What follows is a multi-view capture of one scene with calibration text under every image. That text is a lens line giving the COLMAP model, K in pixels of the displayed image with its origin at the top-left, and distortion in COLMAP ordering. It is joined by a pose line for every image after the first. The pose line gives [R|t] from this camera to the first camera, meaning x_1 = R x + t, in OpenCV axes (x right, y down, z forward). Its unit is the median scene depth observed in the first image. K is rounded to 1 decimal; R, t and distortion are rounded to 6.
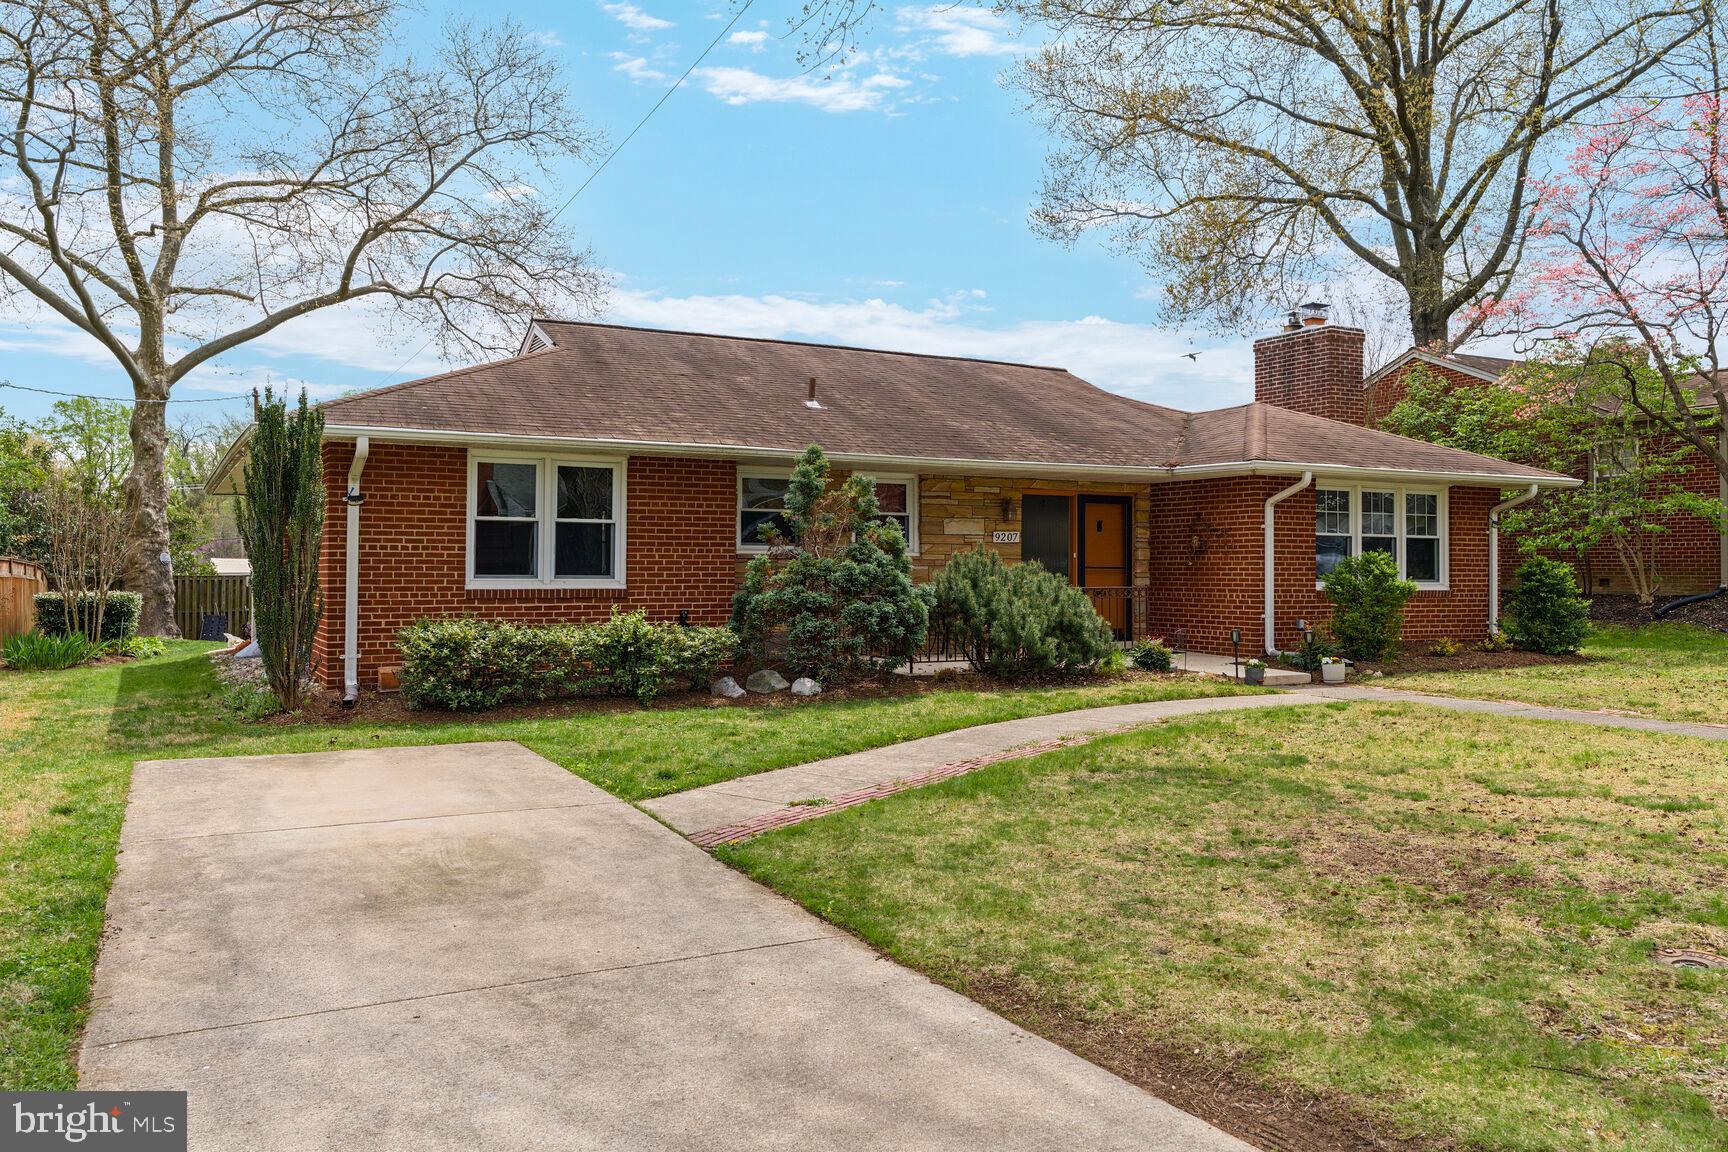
lens RADIAL K [[1367.7, 0, 855.9], [0, 1367.7, 566.7], [0, 0, 1]] dist [-0.003153, 0.000945]
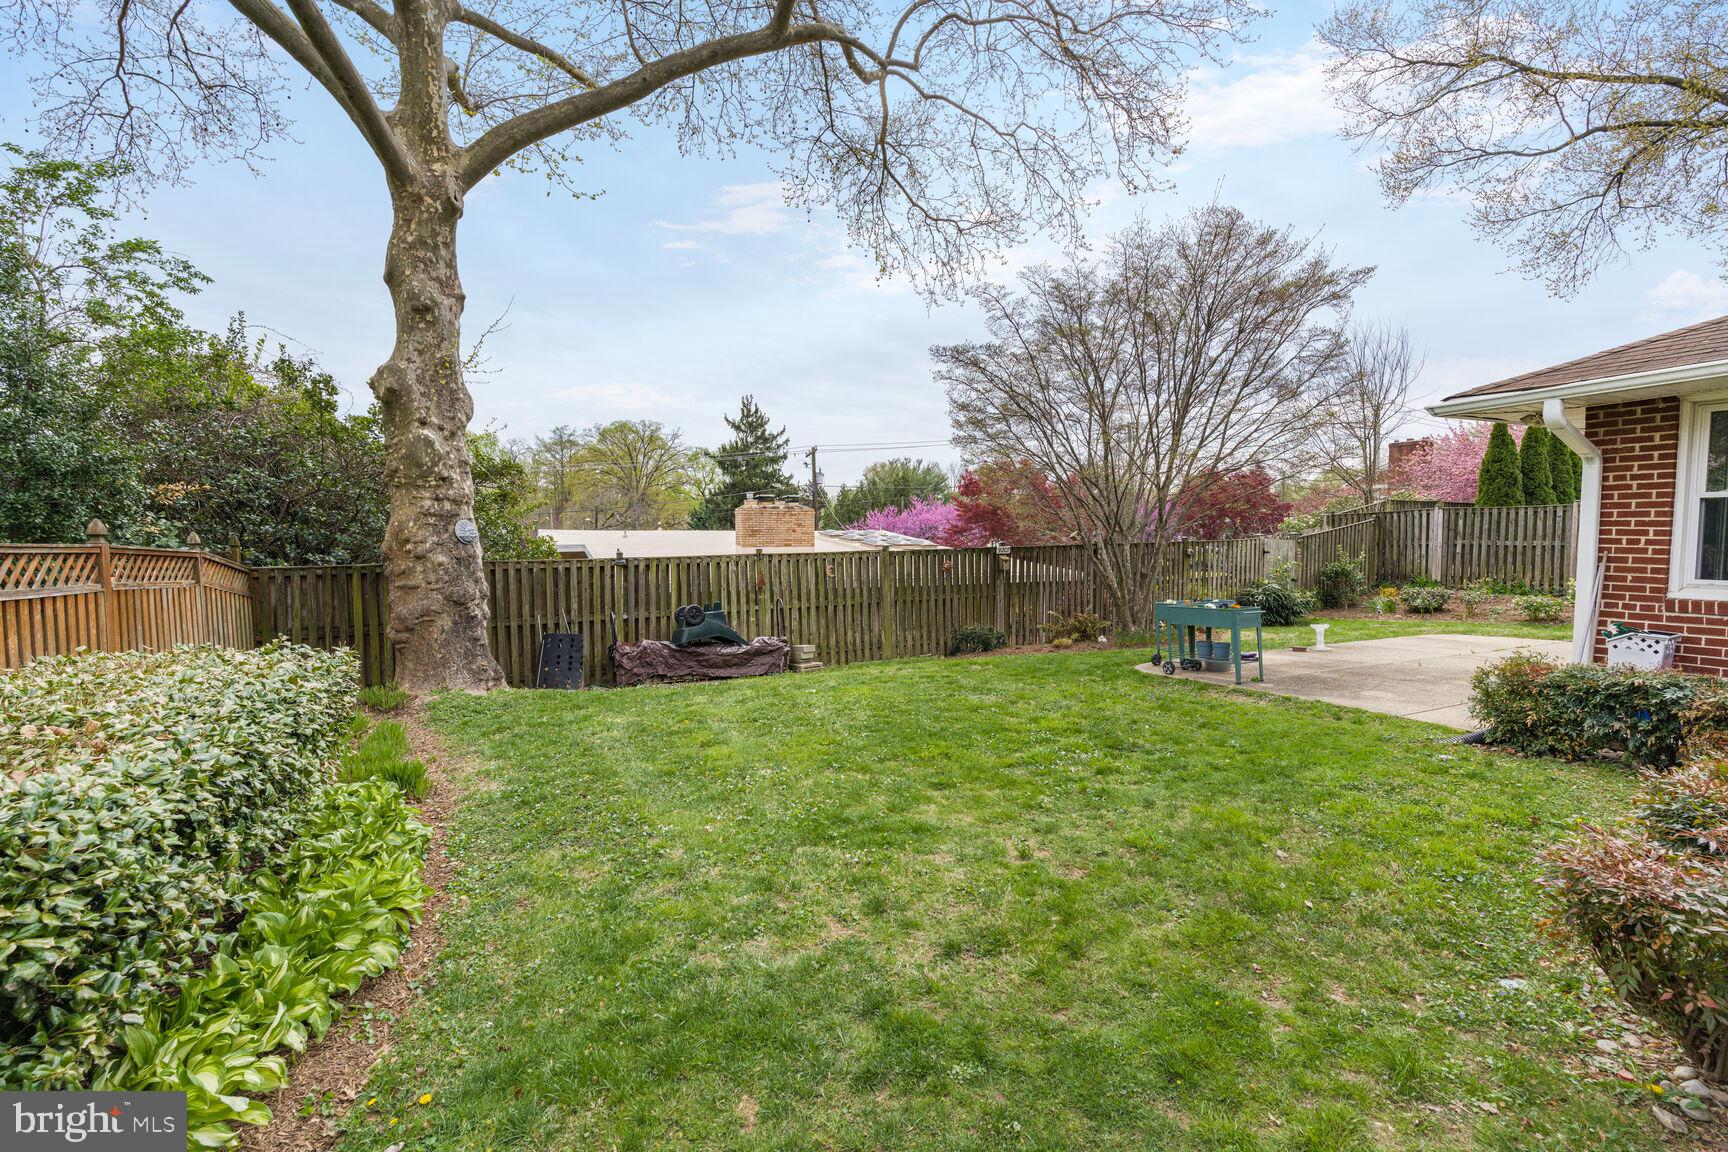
lens RADIAL K [[757.3, 0, 860.7], [0, 757.3, 588.9], [0, 0, 1]] dist [0.002688, 0.000785]
pose [[0.999495, -0.005824, -0.031244, -0.349446], [0.007840, 0.997868, 0.064791, -0.001755], [0.030800, -0.065004, 0.997410, 0.720316]]
